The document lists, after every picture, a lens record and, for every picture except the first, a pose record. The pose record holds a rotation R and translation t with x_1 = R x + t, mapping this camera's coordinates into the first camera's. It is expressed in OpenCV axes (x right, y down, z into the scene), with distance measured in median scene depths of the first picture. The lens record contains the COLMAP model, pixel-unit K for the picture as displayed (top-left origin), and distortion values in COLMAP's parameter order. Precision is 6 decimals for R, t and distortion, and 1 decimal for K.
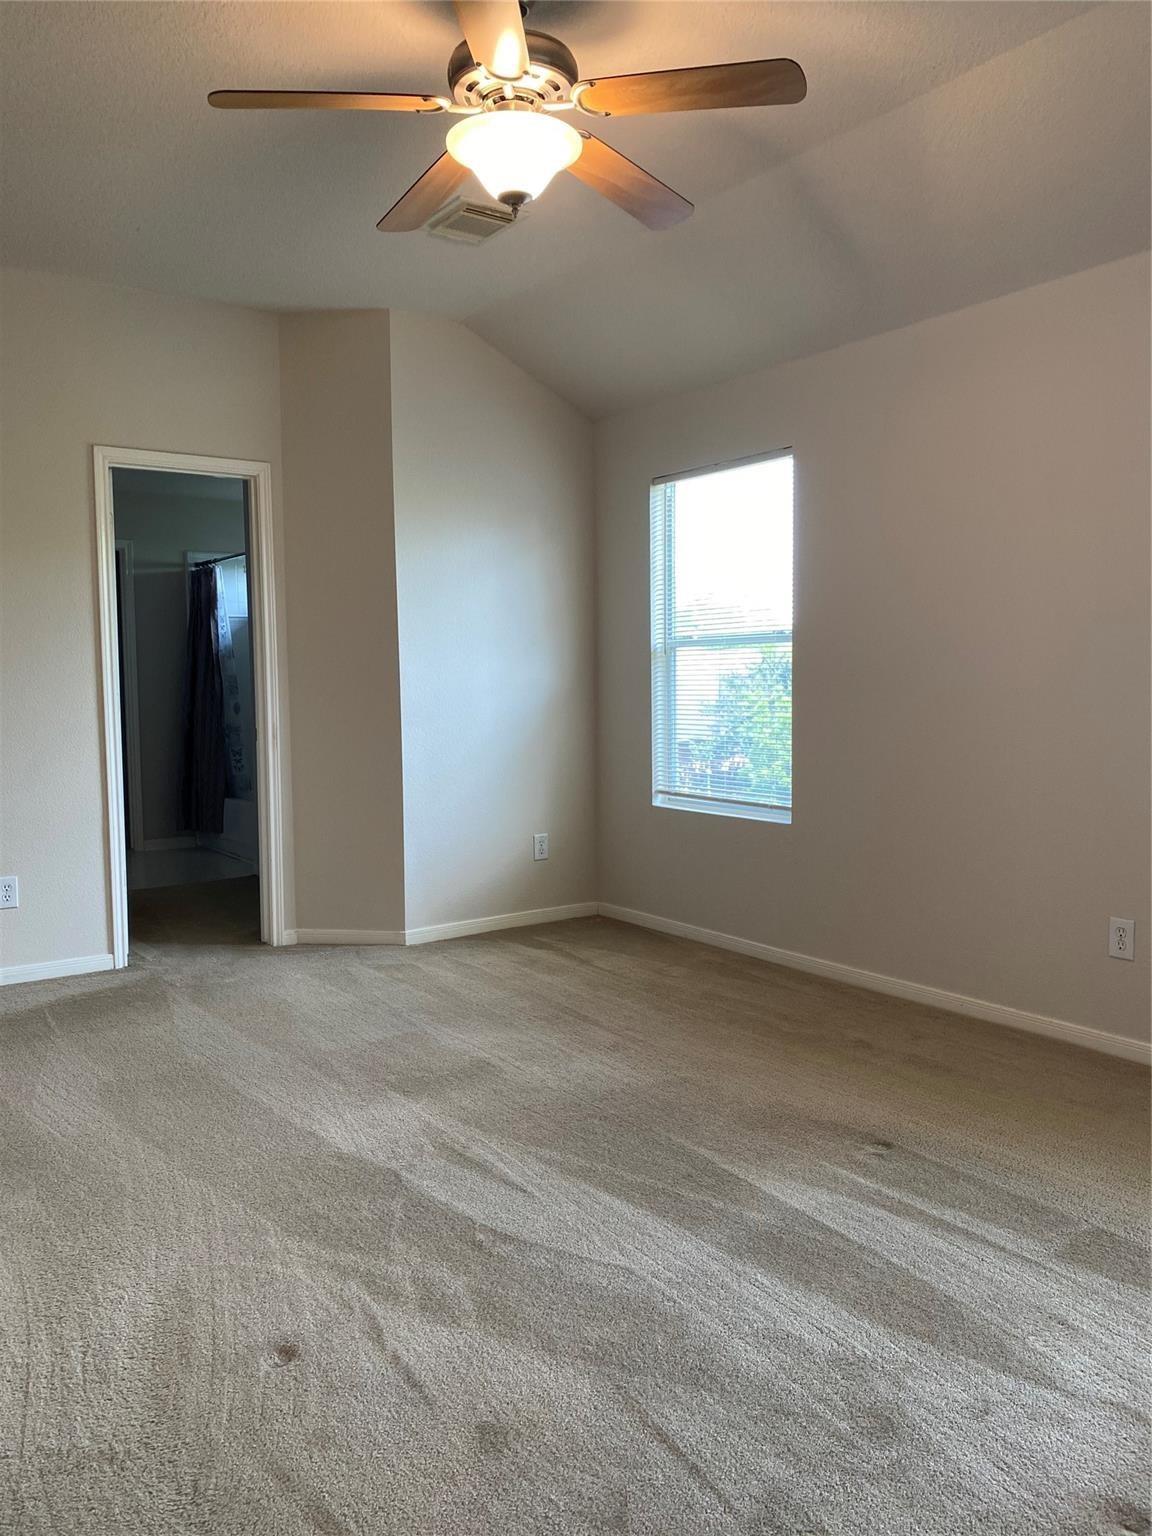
lens RADIAL K [[1181.6, 0, 582.4], [0, 1181.6, 771.4], [0, 0, 1]] dist [0.029715, -0.016242]
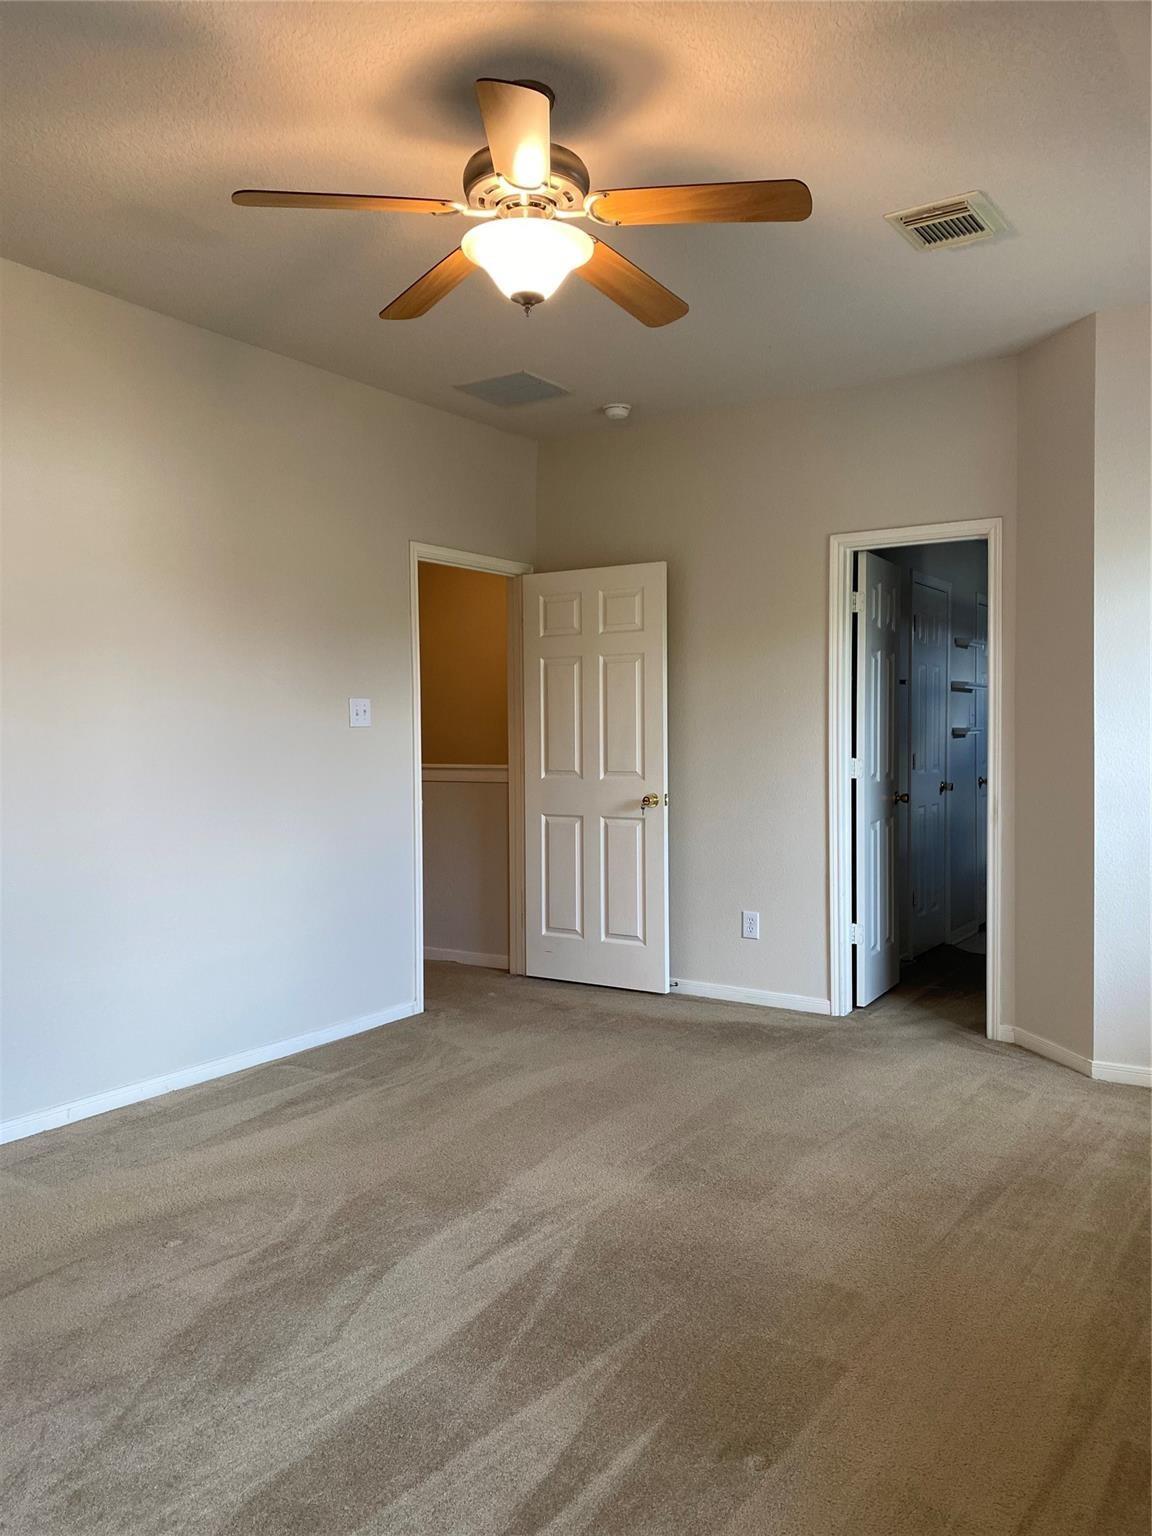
lens RADIAL K [[1181.6, 0, 581.1], [0, 1181.6, 765.3], [0, 0, 1]] dist [0.029715, -0.016242]
pose [[0.361633, 0.039351, -0.931490, 0.665245], [-0.079517, 0.996770, 0.011237, -0.068492], [0.928924, 0.070006, 0.363594, 0.496101]]
